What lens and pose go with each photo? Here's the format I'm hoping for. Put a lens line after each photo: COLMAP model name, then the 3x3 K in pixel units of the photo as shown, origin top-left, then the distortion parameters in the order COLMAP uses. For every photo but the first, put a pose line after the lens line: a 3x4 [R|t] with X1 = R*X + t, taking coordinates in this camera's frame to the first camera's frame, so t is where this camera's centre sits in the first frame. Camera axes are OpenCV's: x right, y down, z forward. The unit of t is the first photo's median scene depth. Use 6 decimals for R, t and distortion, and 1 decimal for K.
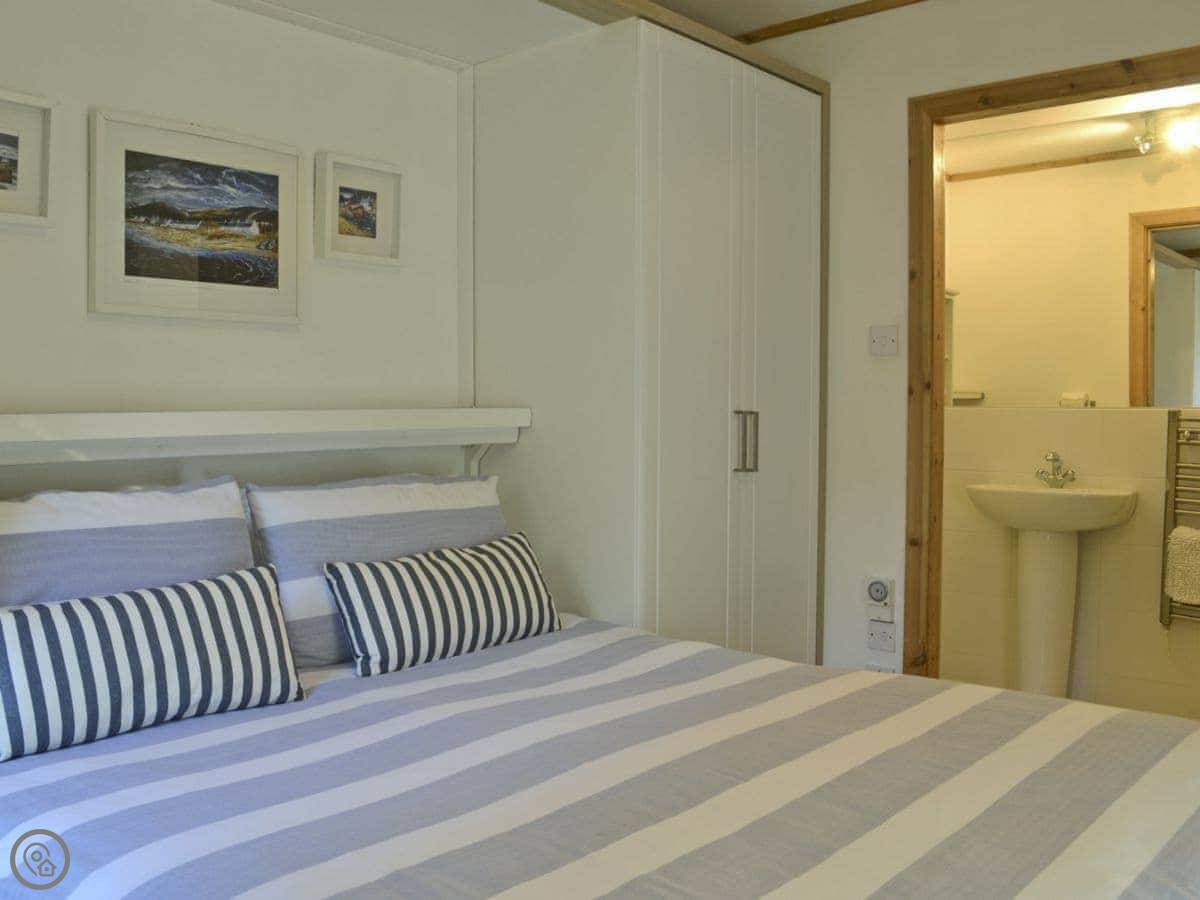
lens RADIAL K [[942.5, 0, 598.9], [0, 942.5, 434.5], [0, 0, 1]] dist [-0.034061, 0.001084]
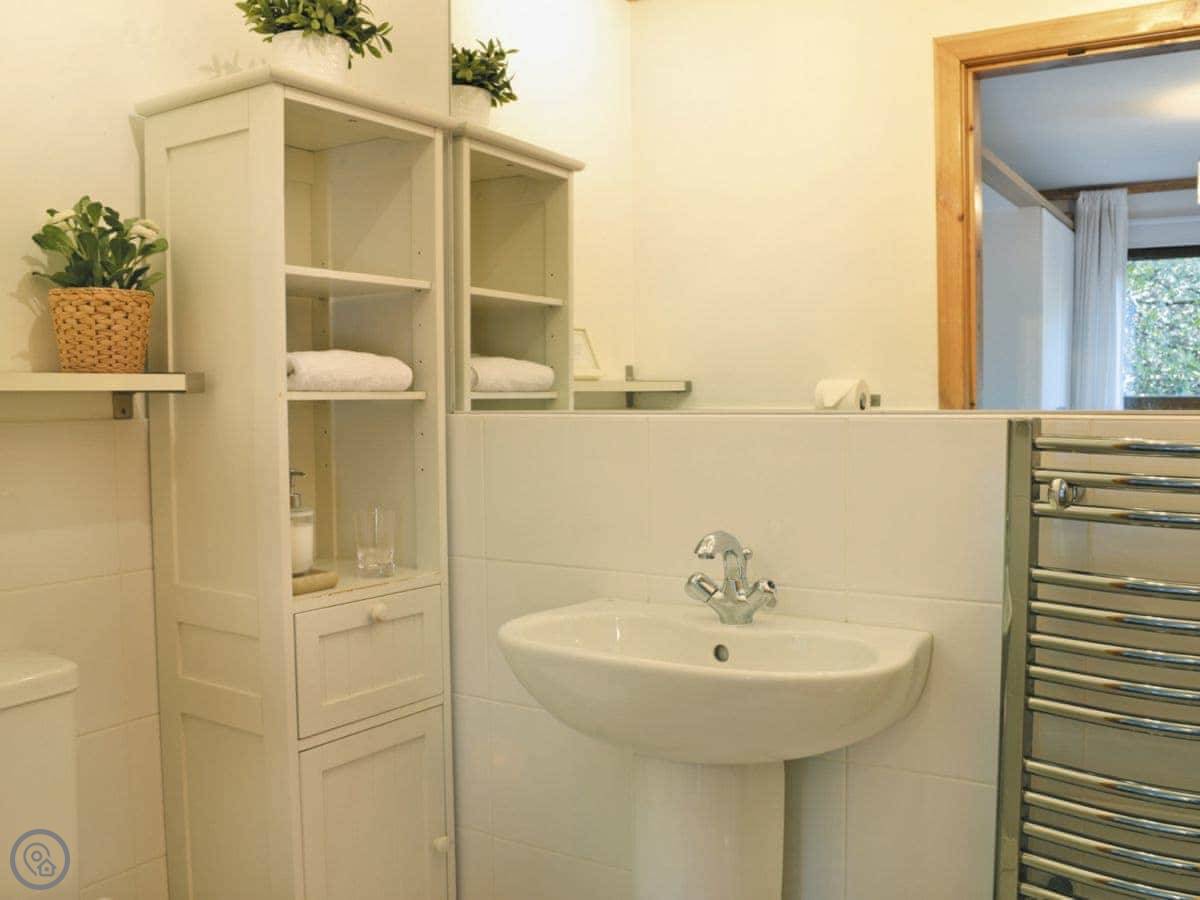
lens RADIAL K [[942.5, 0, 598.9], [0, 942.5, 434.5], [0, 0, 1]] dist [-0.034061, 0.001084]
pose [[0.989810, -0.003372, 0.142355, 0.123447], [0.003411, 0.999994, -0.000029, -0.006561], [-0.142354, 0.000514, 0.989816, 0.203390]]
